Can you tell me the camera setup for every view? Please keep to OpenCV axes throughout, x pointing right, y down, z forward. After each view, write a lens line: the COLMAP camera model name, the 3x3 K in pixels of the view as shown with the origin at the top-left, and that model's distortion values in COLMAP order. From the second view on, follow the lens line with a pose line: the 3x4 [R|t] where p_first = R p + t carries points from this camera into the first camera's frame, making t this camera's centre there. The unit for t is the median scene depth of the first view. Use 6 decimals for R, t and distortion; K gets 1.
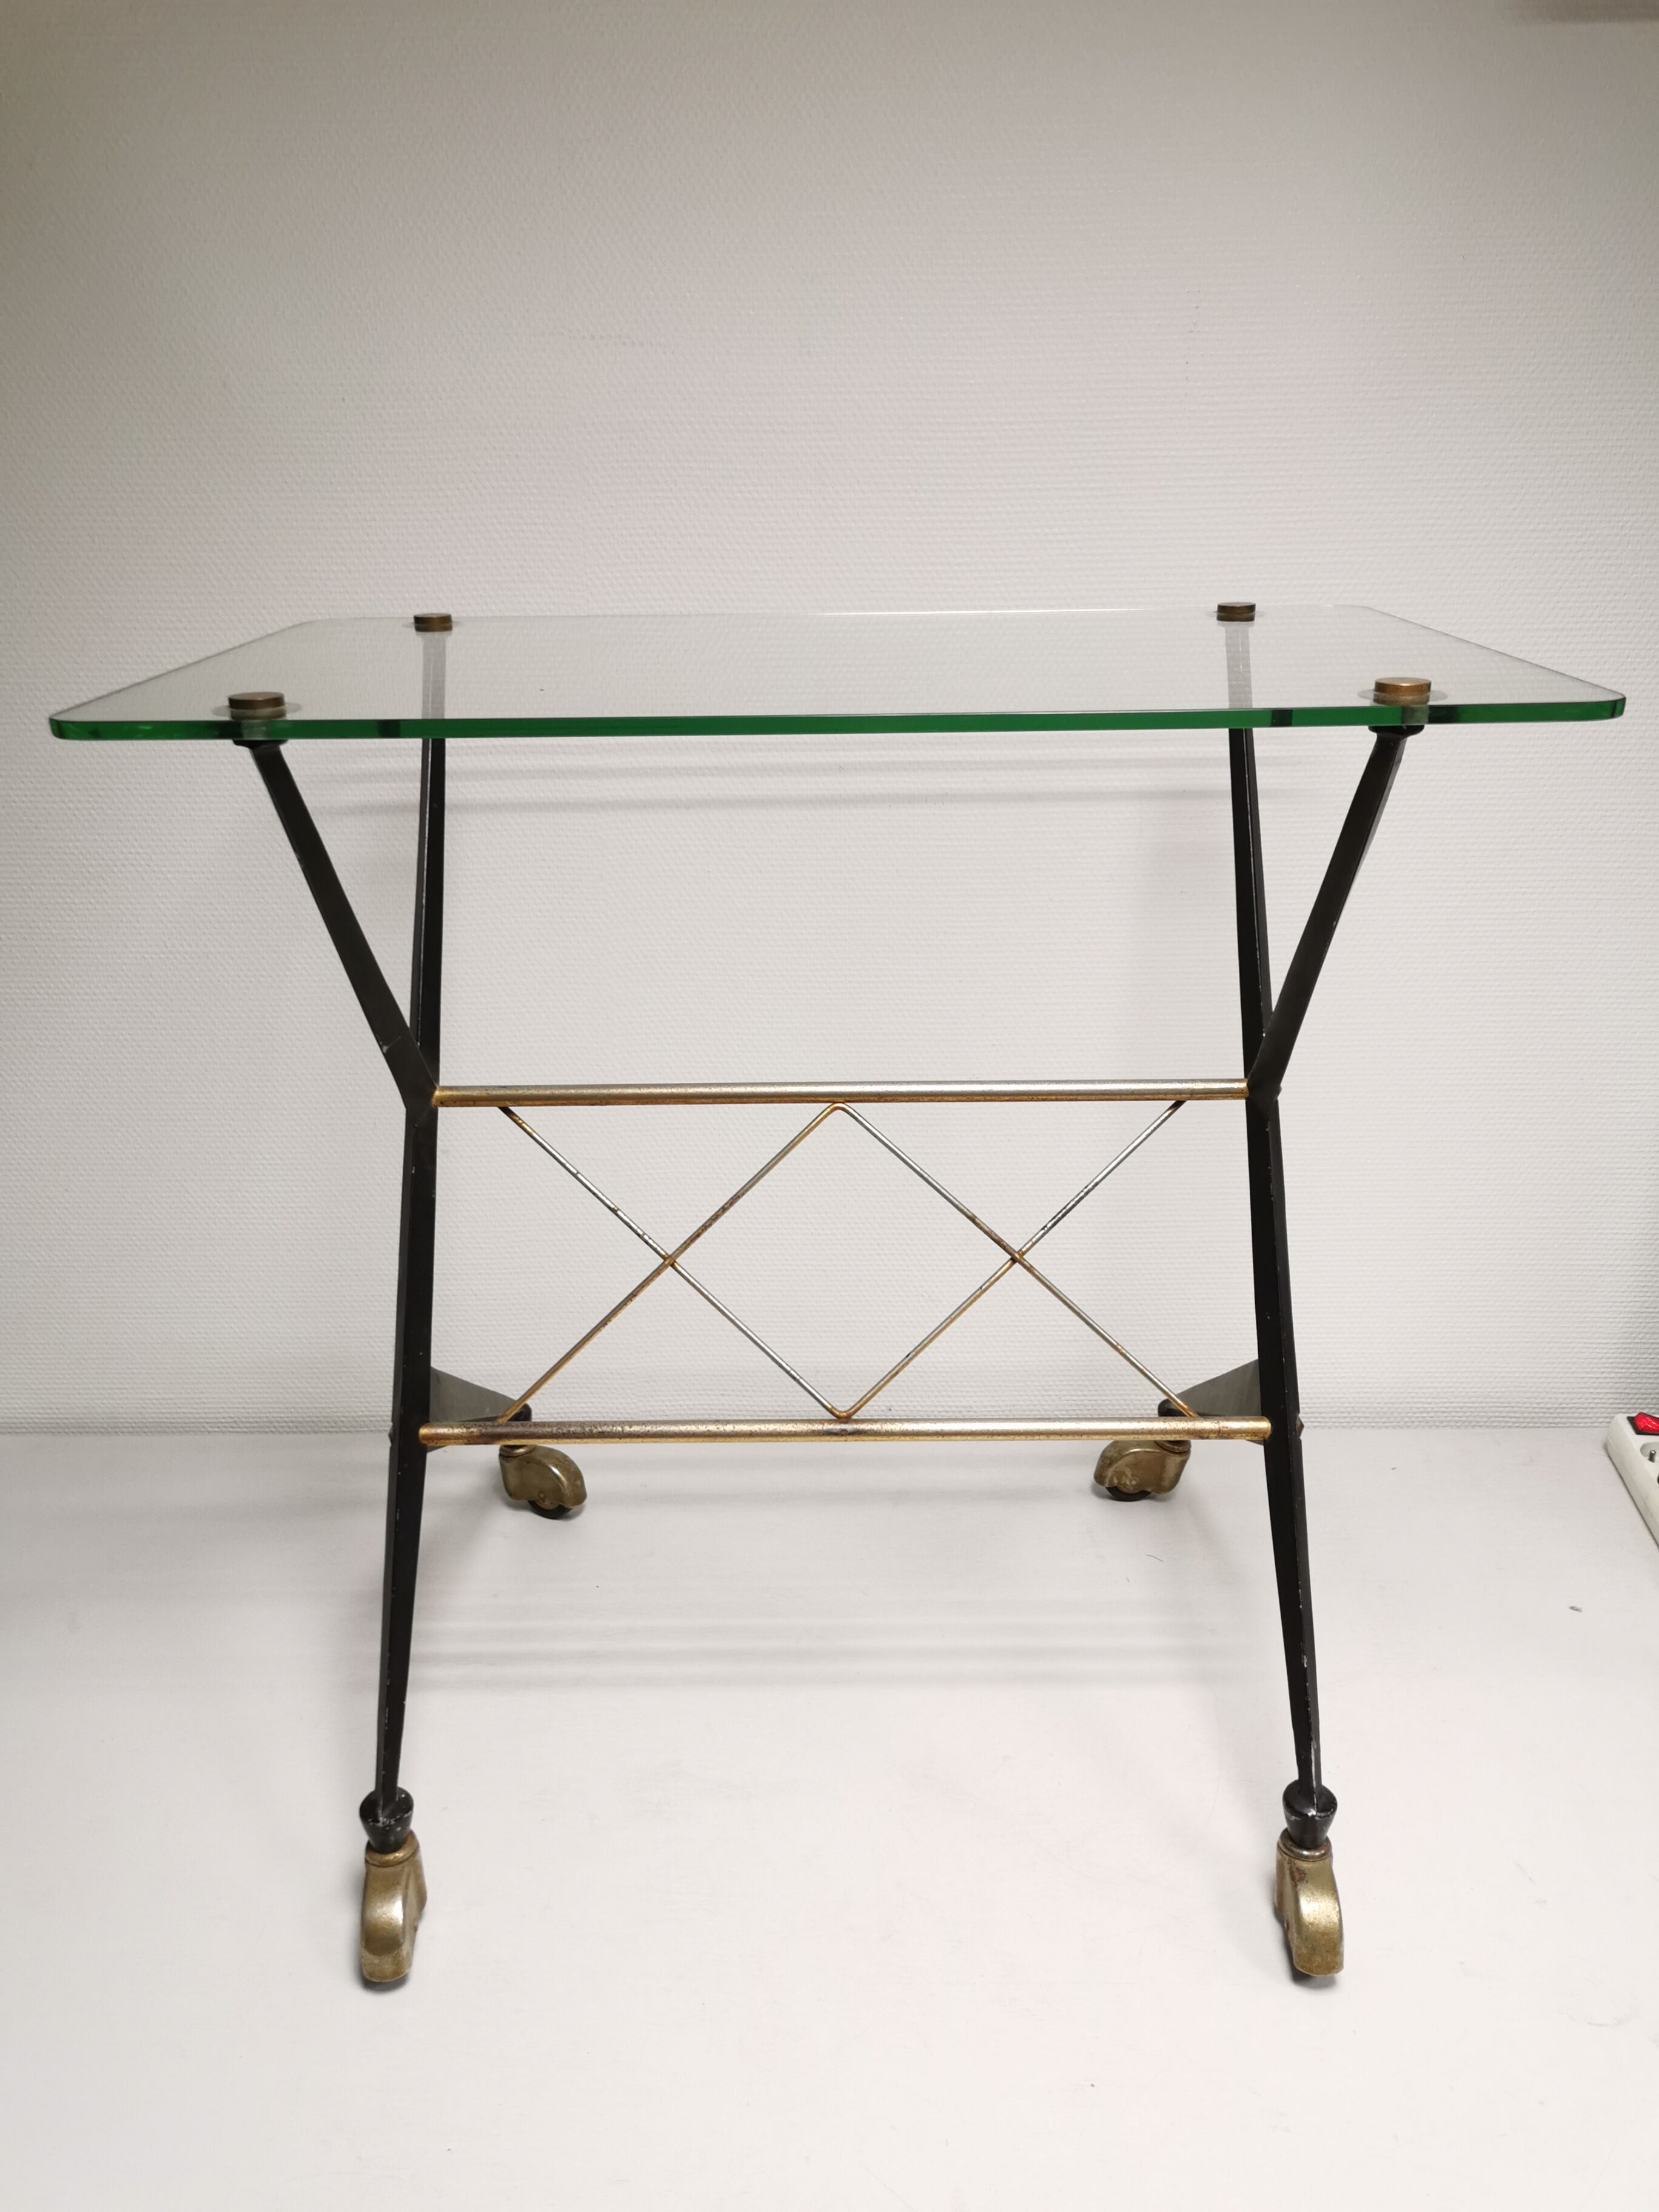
lens RADIAL K [[1722.6, 0, 829.5], [0, 1722.6, 1106.0], [0, 0, 1]] dist [0.058841, -0.061510]
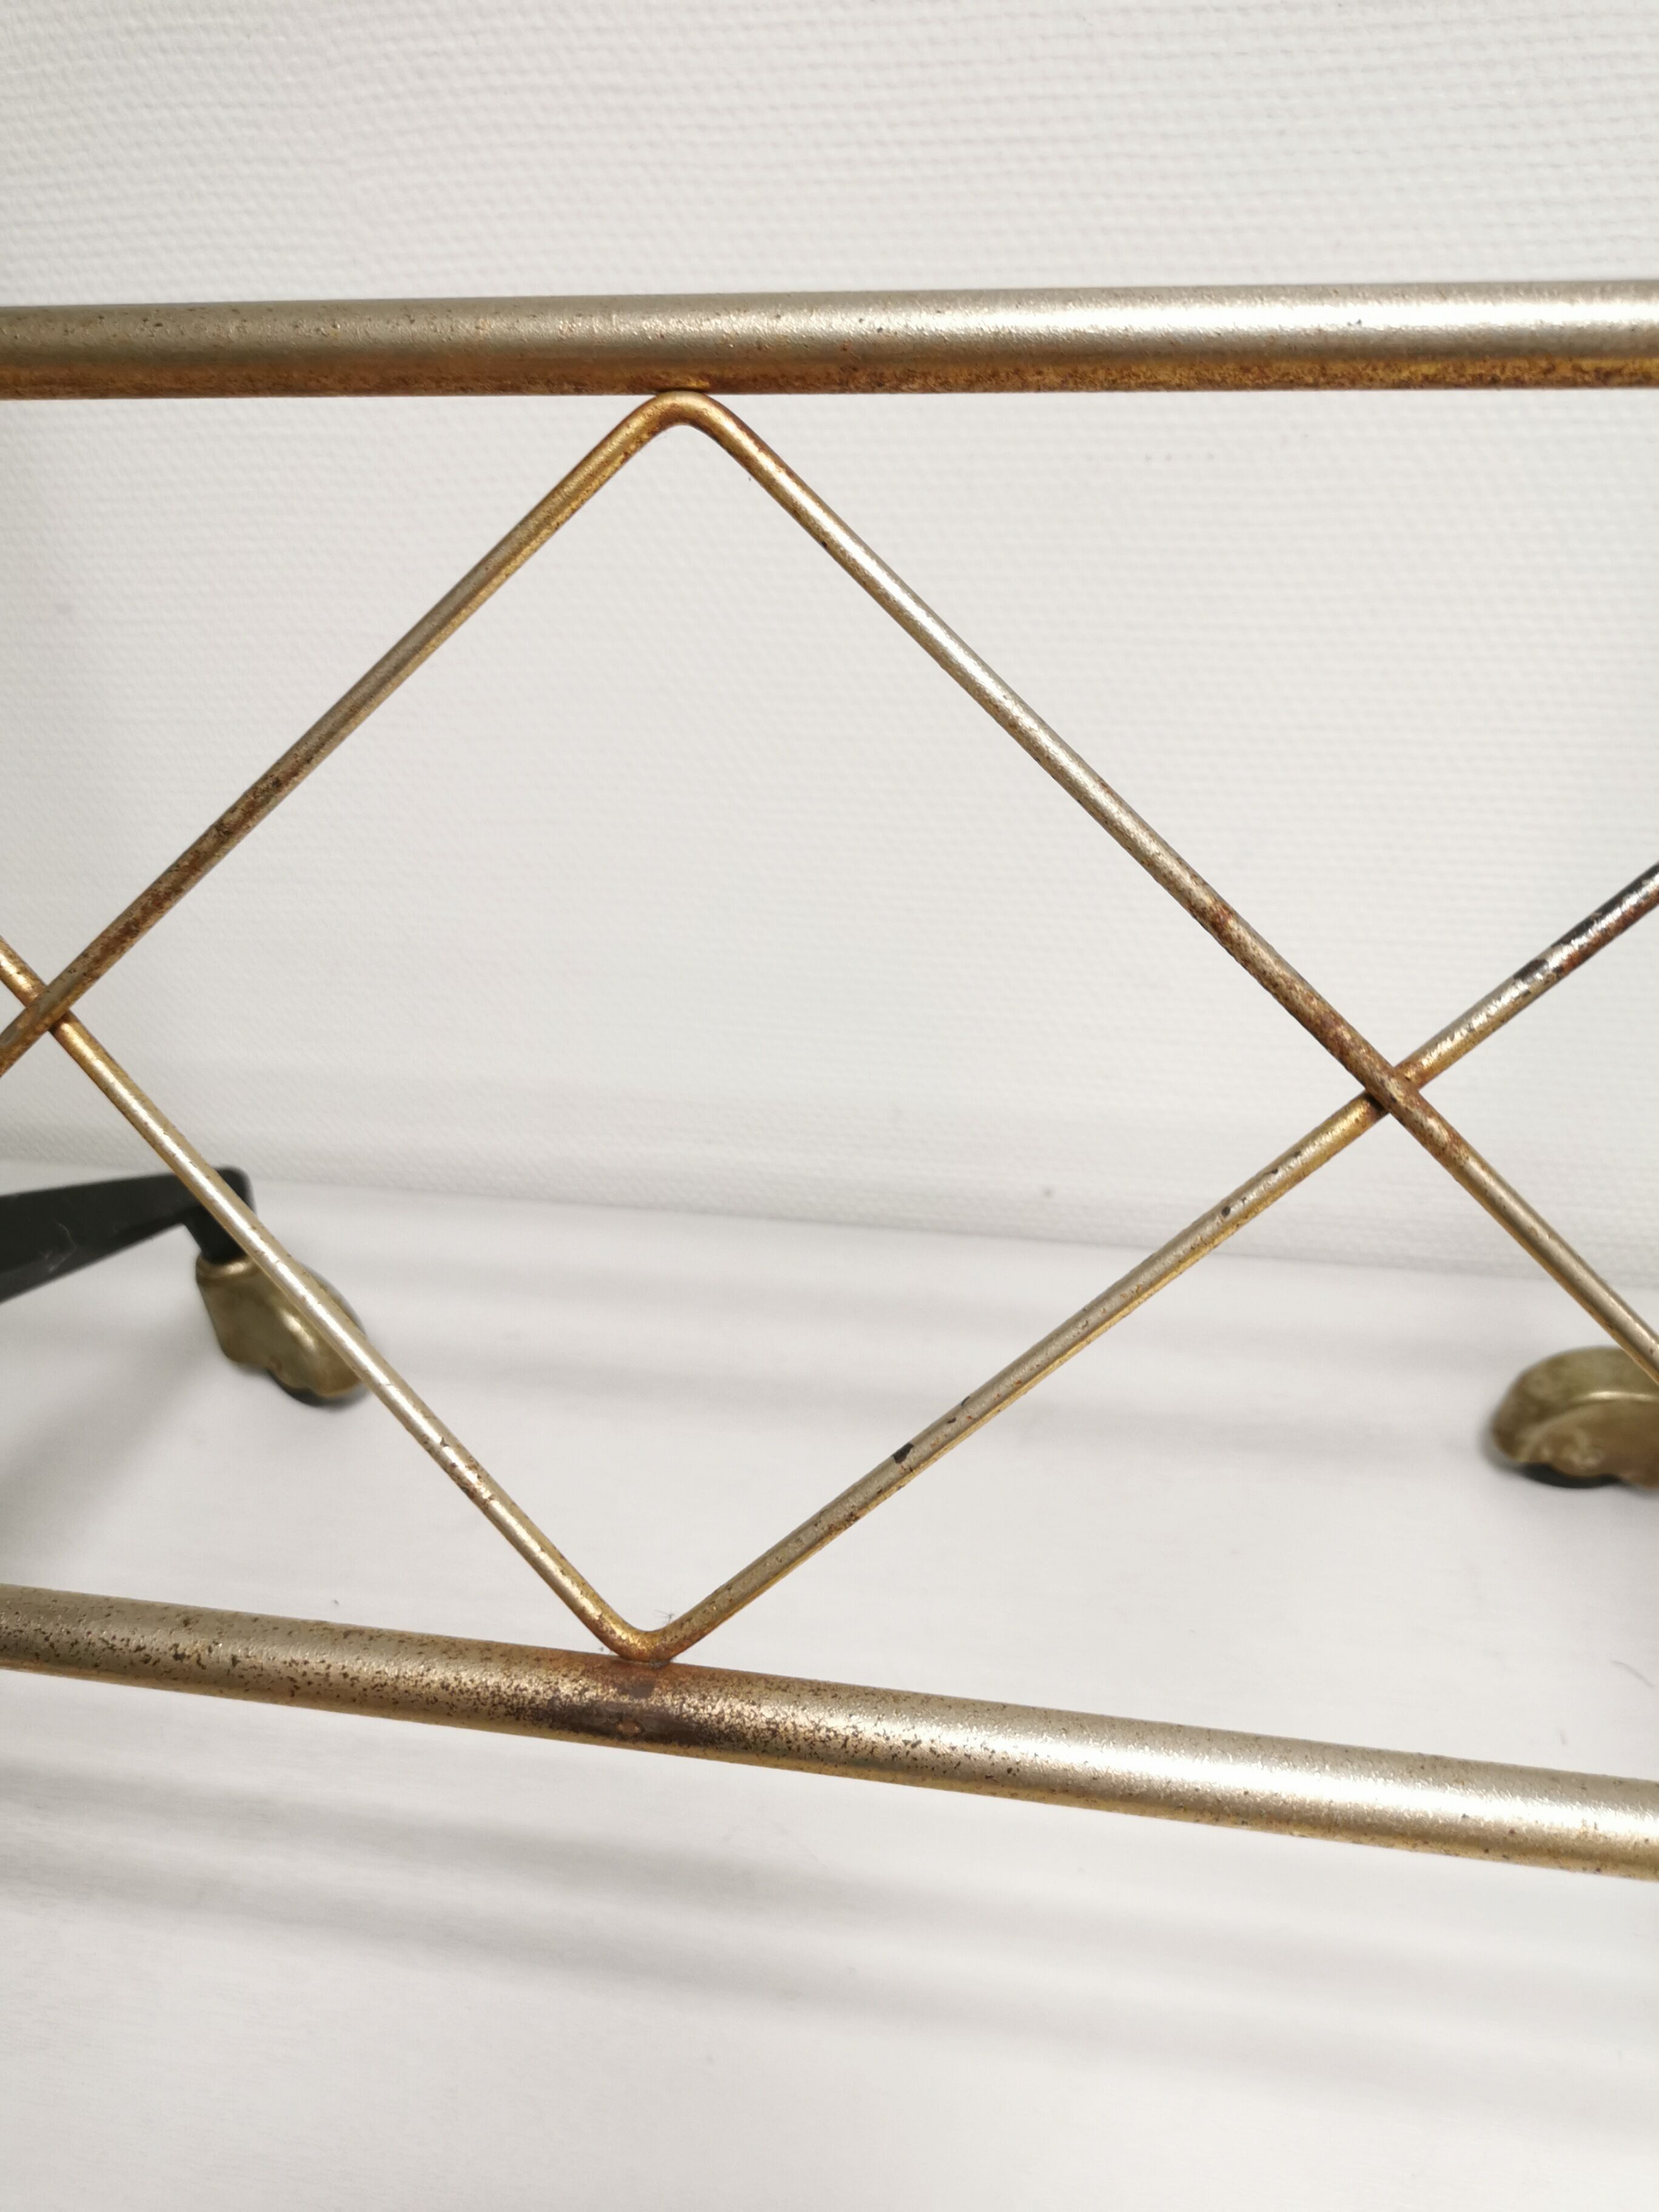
lens RADIAL K [[1722.6, 0, 829.5], [0, 1722.6, 1106.0], [0, 0, 1]] dist [0.058841, -0.061510]
pose [[0.984736, 0.068196, -0.160140, 0.070189], [-0.020820, 0.959594, 0.280618, 0.024643], [0.172806, -0.273001, 0.946366, 0.755593]]
